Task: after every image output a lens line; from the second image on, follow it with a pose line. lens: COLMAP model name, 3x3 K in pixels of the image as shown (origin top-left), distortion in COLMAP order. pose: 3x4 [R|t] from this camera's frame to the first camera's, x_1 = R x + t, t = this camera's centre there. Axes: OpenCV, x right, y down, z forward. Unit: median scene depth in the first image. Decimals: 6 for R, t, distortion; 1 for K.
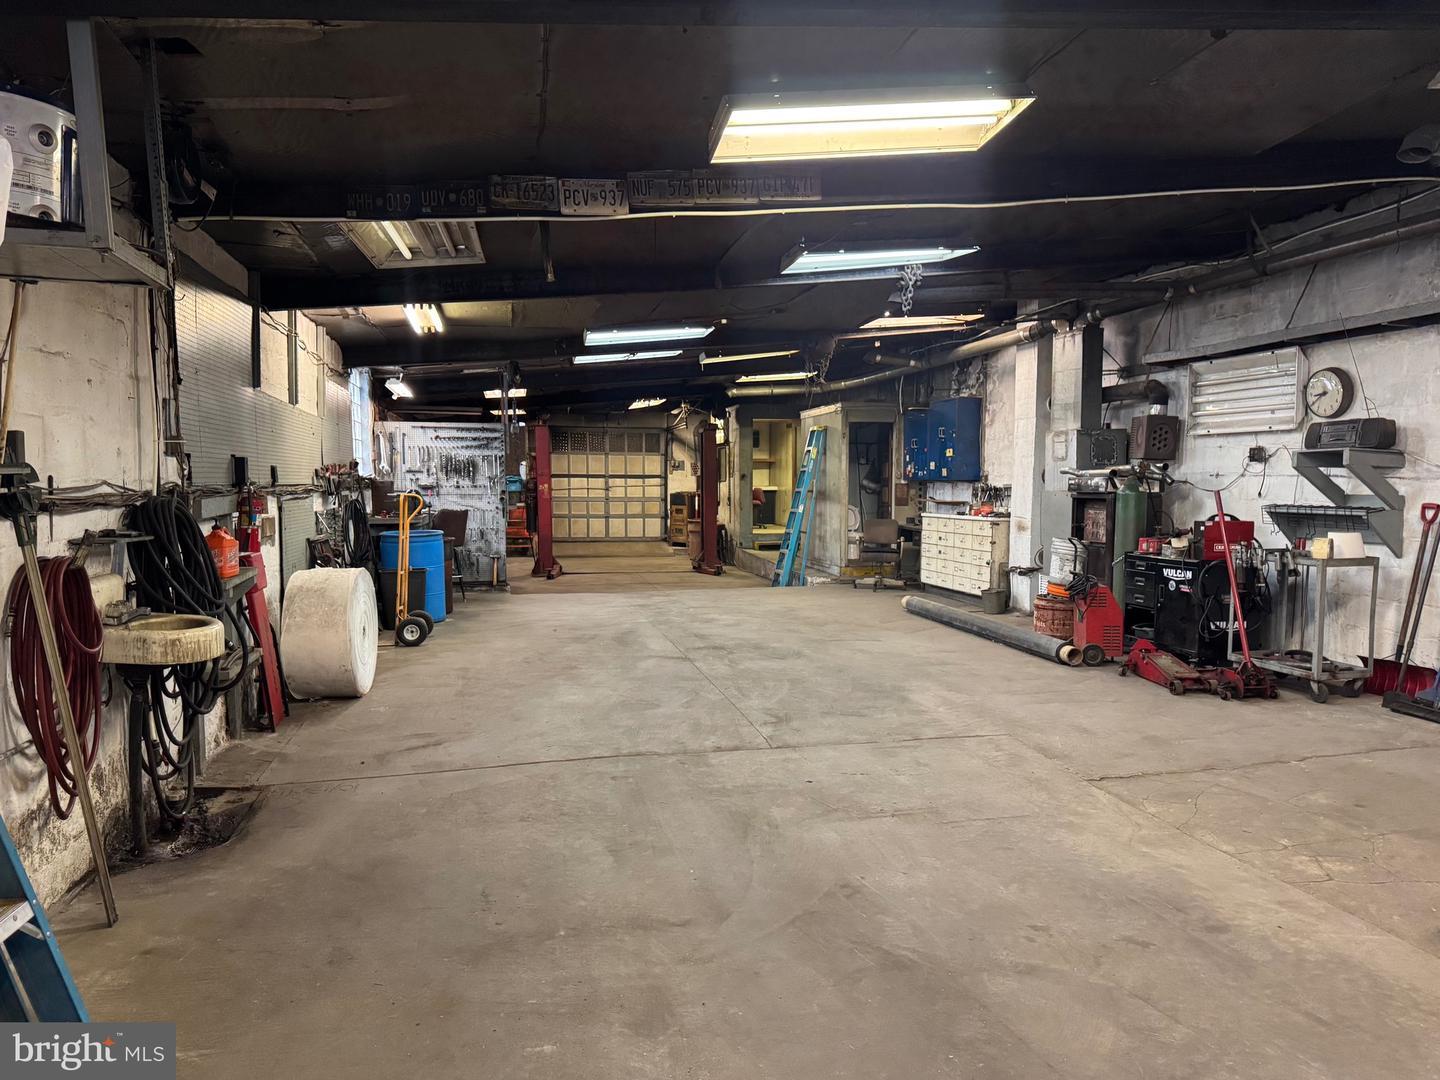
lens RADIAL K [[995.5, 0, 720.0], [0, 995.5, 540.0], [0, 0, 1]] dist [0.100871, -0.000006]
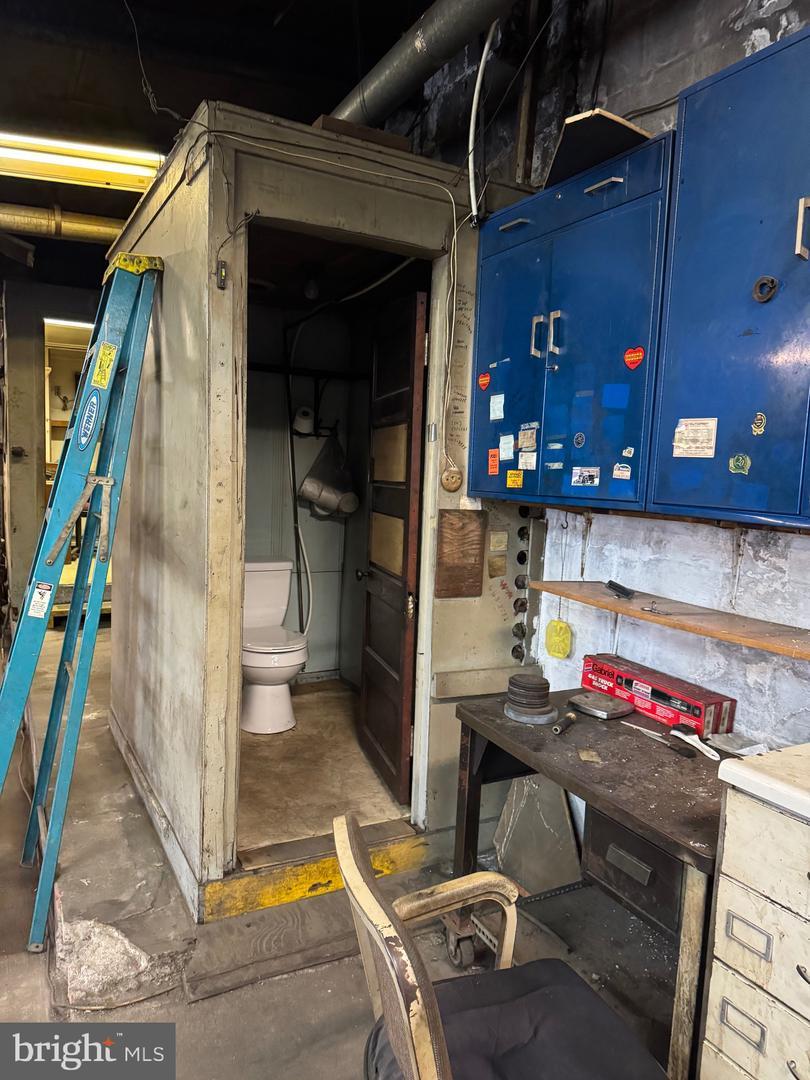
lens RADIAL K [[746.7, 0, 405.0], [0, 746.7, 540.0], [0, 0, 1]] dist [0.100871, -0.000006]
pose [[0.957924, 0.010511, 0.286829, 0.113584], [-0.022926, 0.998938, 0.039959, -0.055924], [-0.286104, -0.044854, 0.957148, 0.820549]]
